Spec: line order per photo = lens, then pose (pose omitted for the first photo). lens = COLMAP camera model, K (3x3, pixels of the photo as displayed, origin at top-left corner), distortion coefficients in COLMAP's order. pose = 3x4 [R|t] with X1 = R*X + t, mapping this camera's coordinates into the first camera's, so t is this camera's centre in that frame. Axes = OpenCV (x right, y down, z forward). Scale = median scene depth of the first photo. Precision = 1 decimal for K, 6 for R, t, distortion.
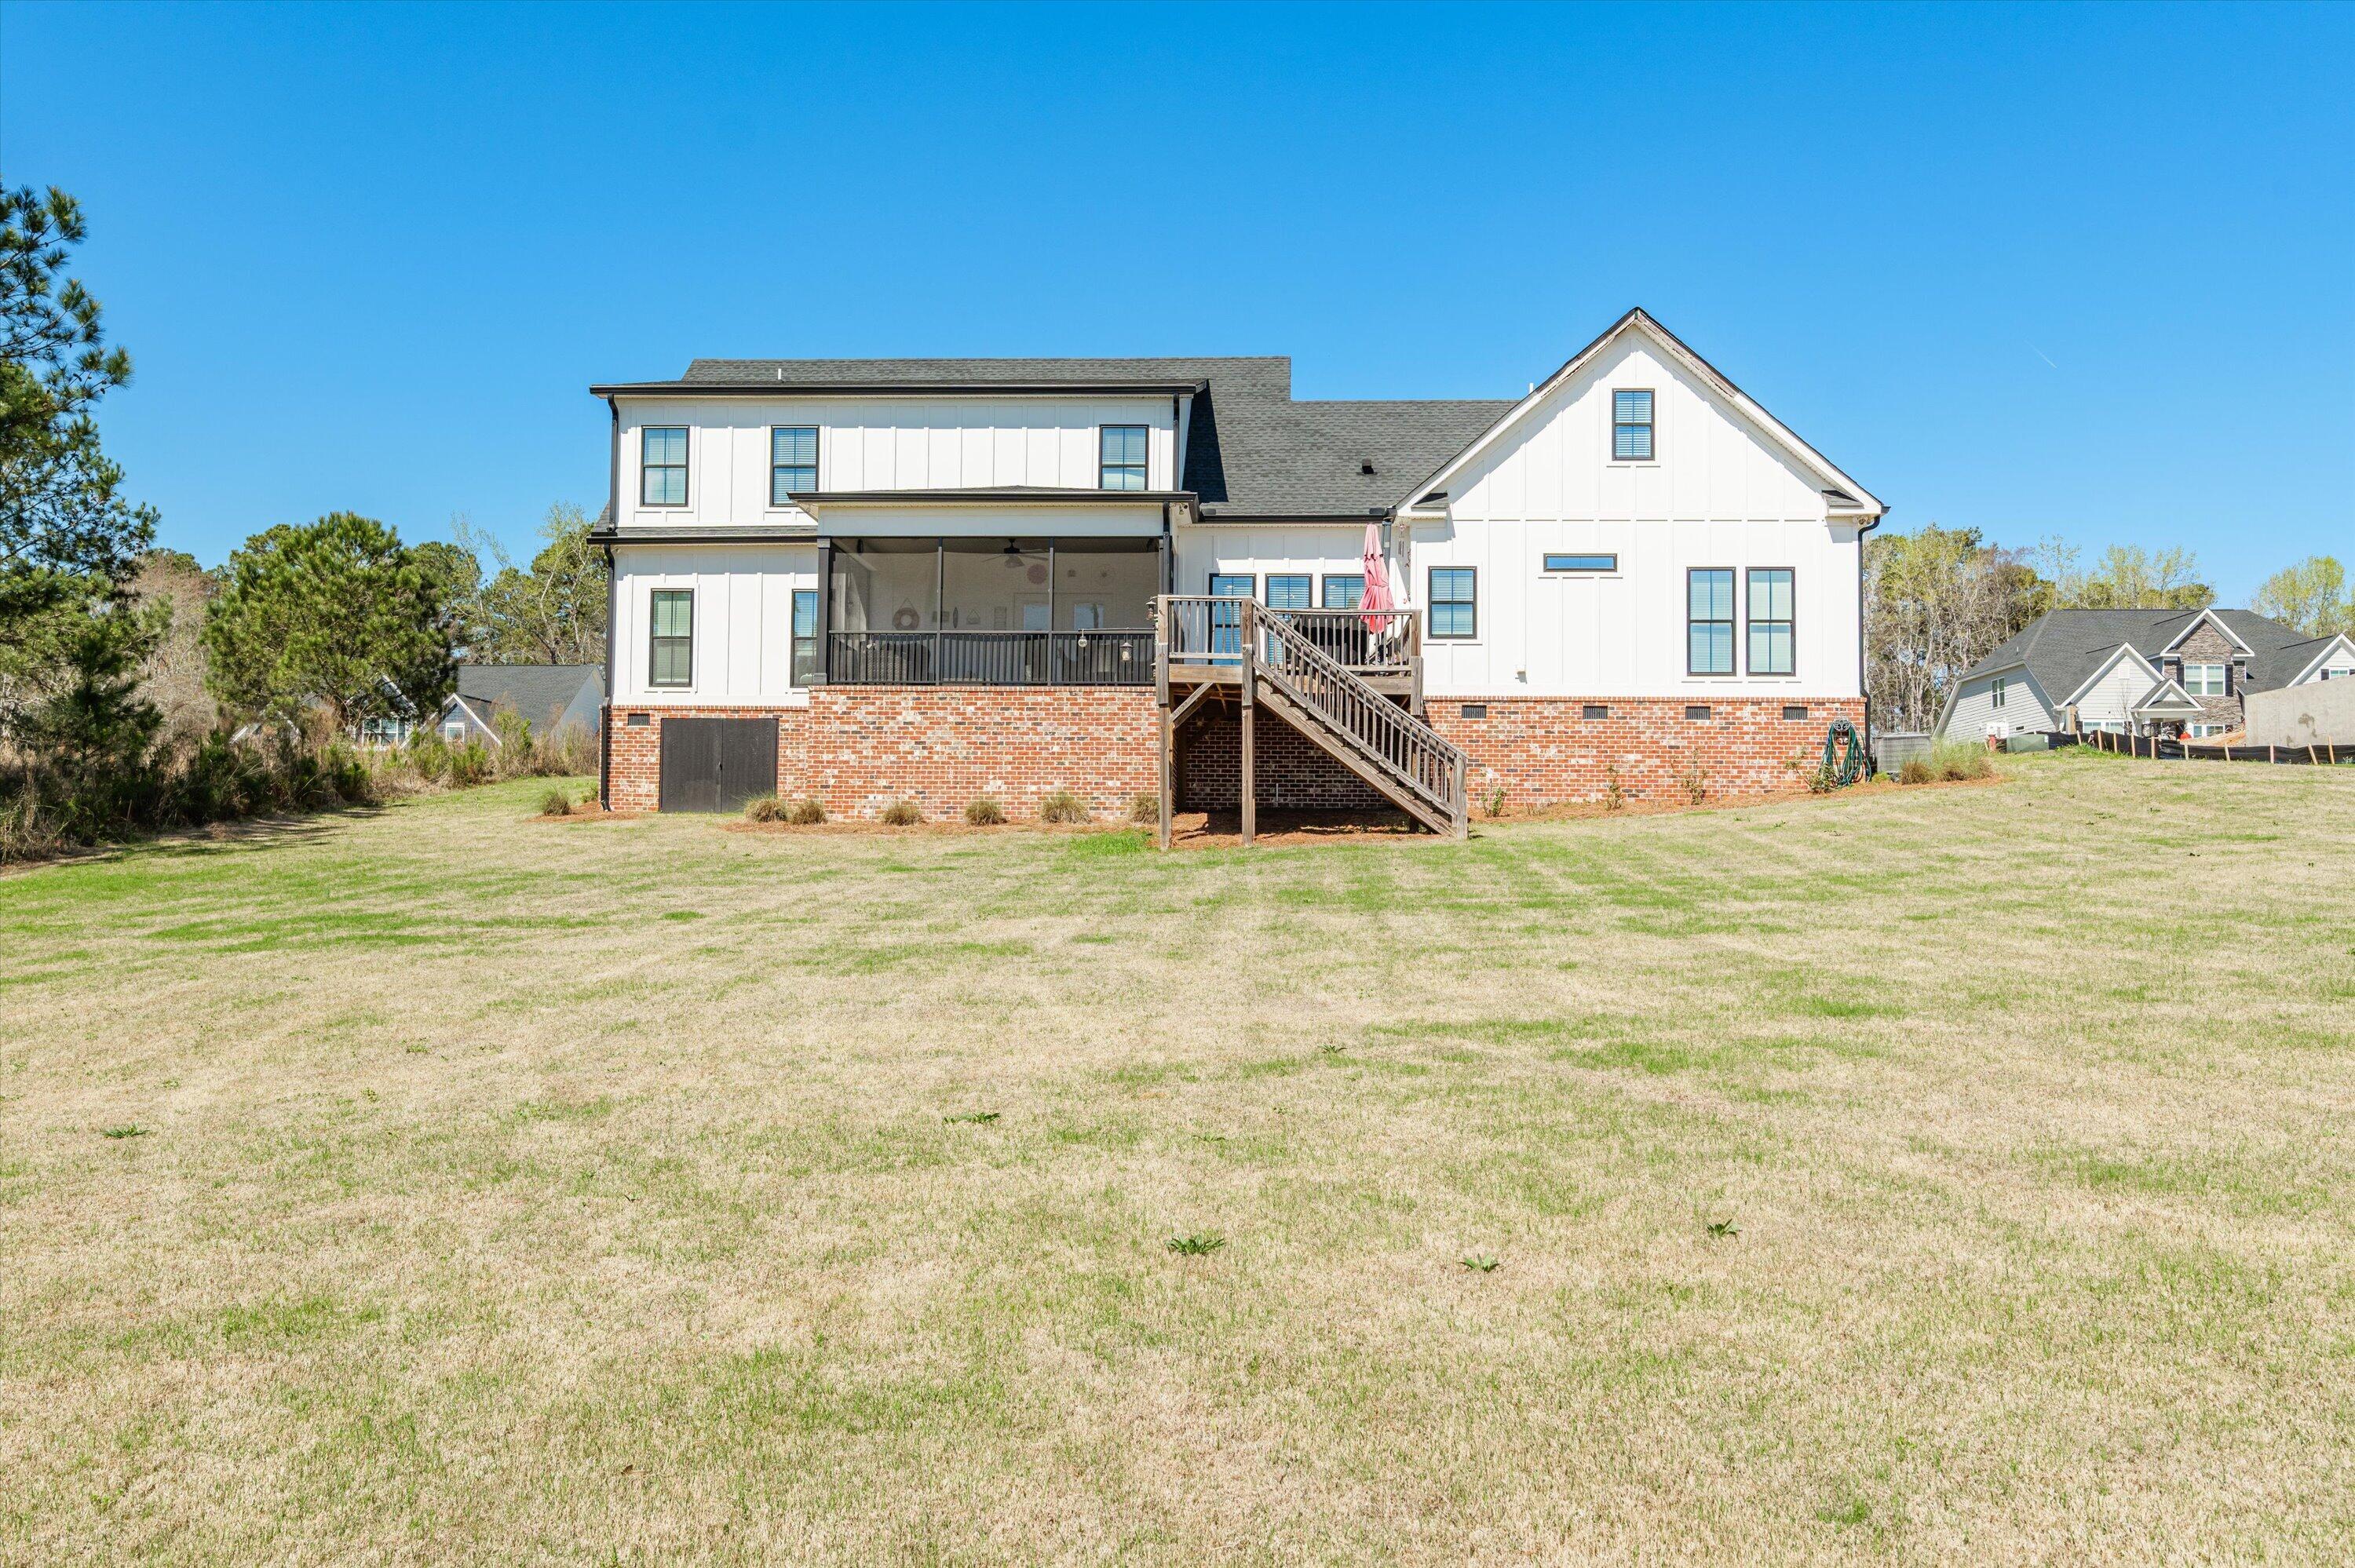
lens RADIAL K [[1937.9, 0, 1181.4], [0, 1937.9, 774.9], [0, 0, 1]] dist [0.011052, -0.021703]
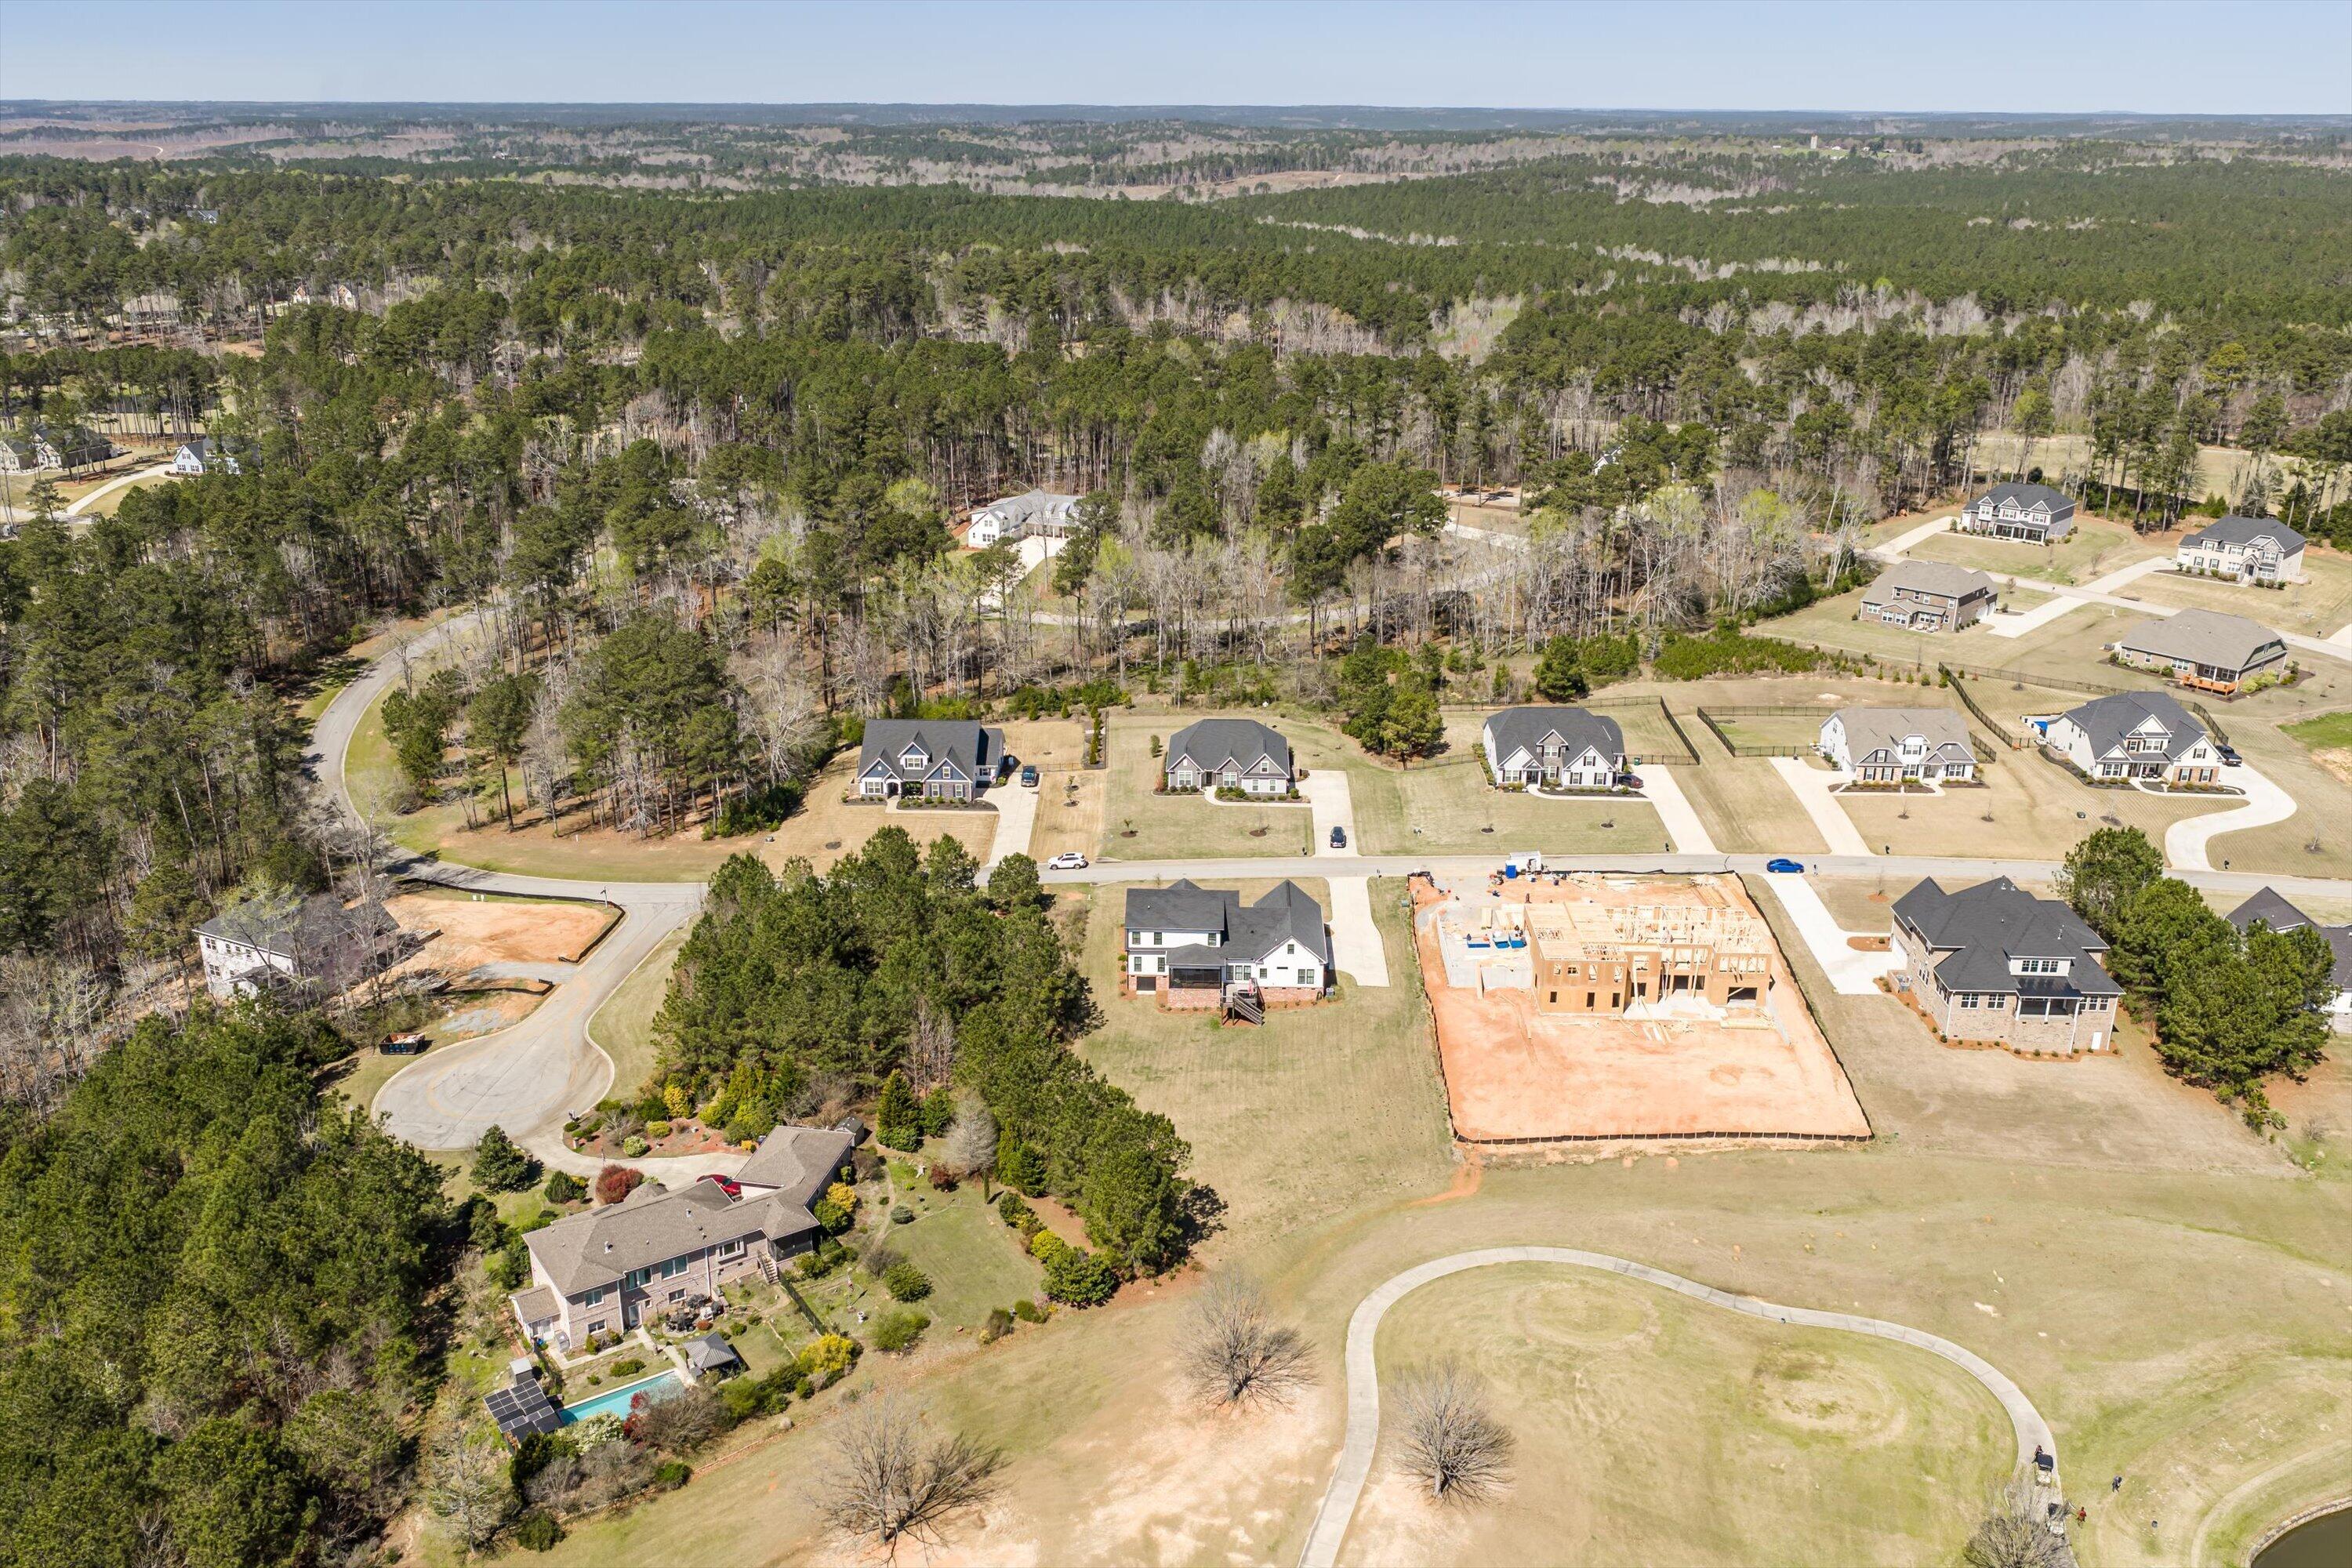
lens RADIAL K [[1935.7, 0, 1169.9], [0, 1935.7, 778.1], [0, 0, 1]] dist [0.011052, -0.021703]
pose [[0.999333, -0.015246, 0.033197, -0.383473], [0.001807, 0.928266, 0.371913, -3.113694], [-0.036486, -0.371605, 0.927674, -4.801840]]
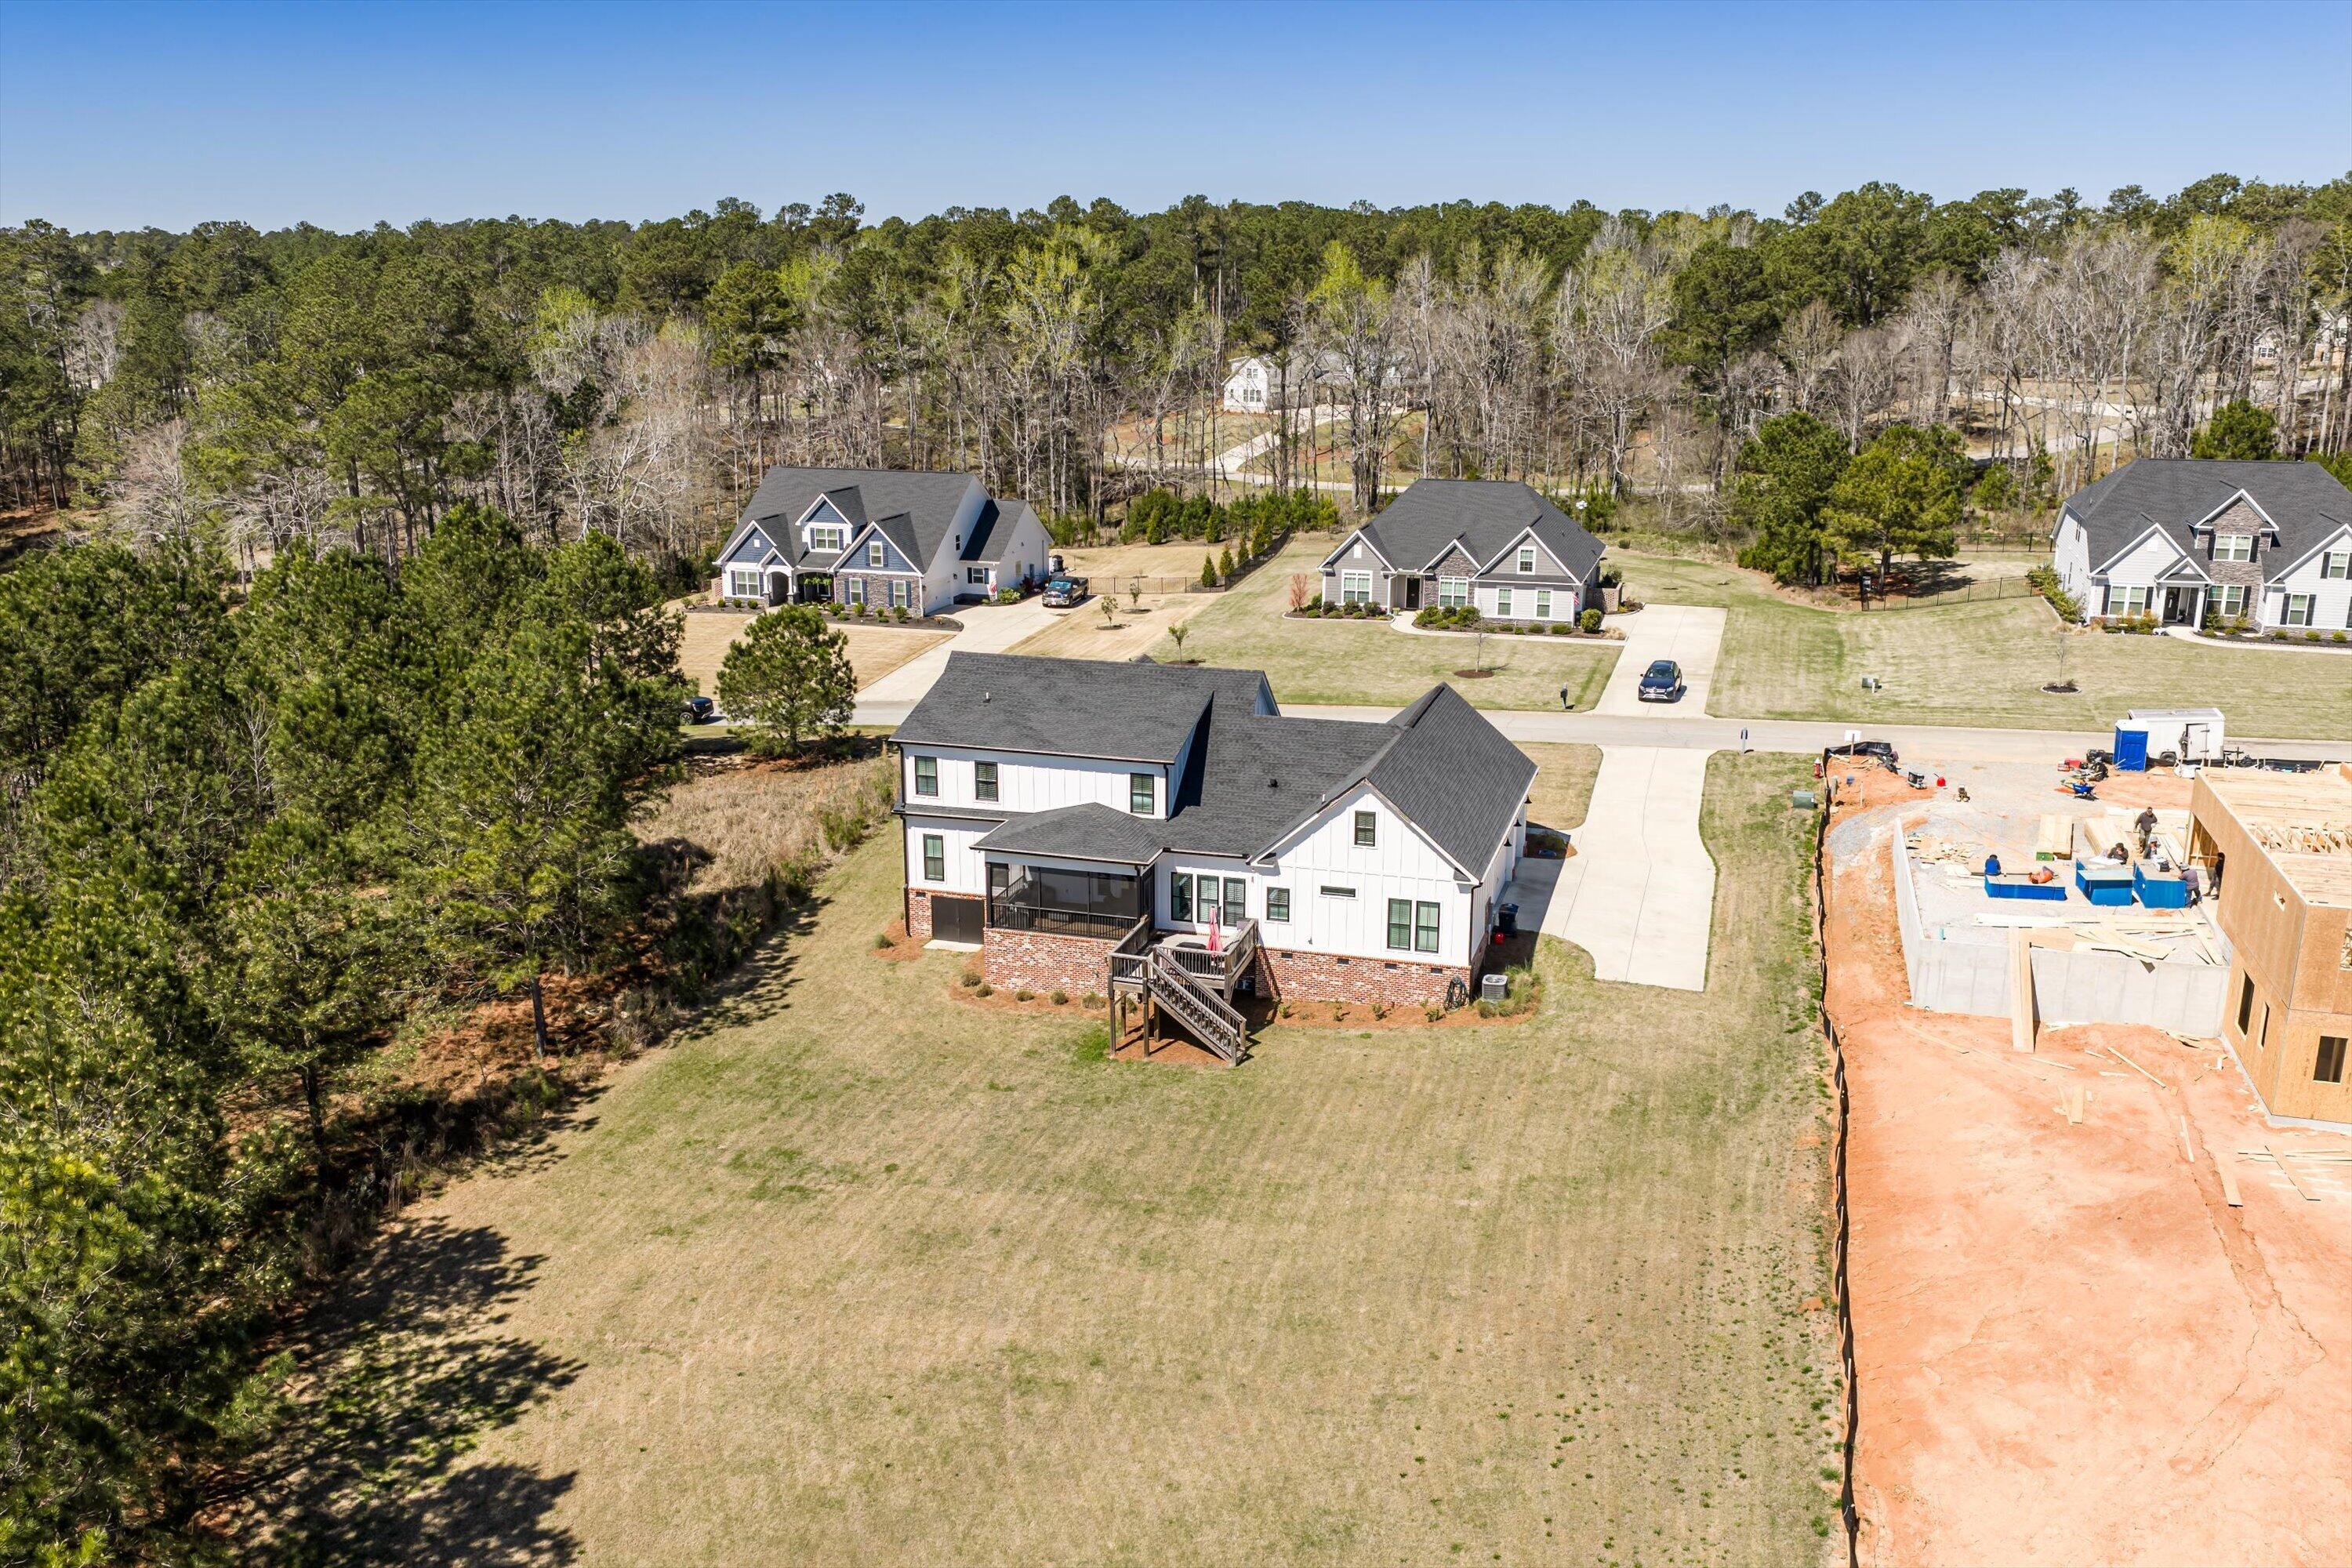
lens RADIAL K [[1935.7, 0, 1182.3], [0, 1935.7, 785.0], [0, 0, 1]] dist [0.011052, -0.021703]
pose [[0.974590, 0.050231, -0.218291, 0.474040], [0.017242, 0.954816, 0.296696, -0.809094], [0.223331, -0.292921, 0.929688, -0.896654]]
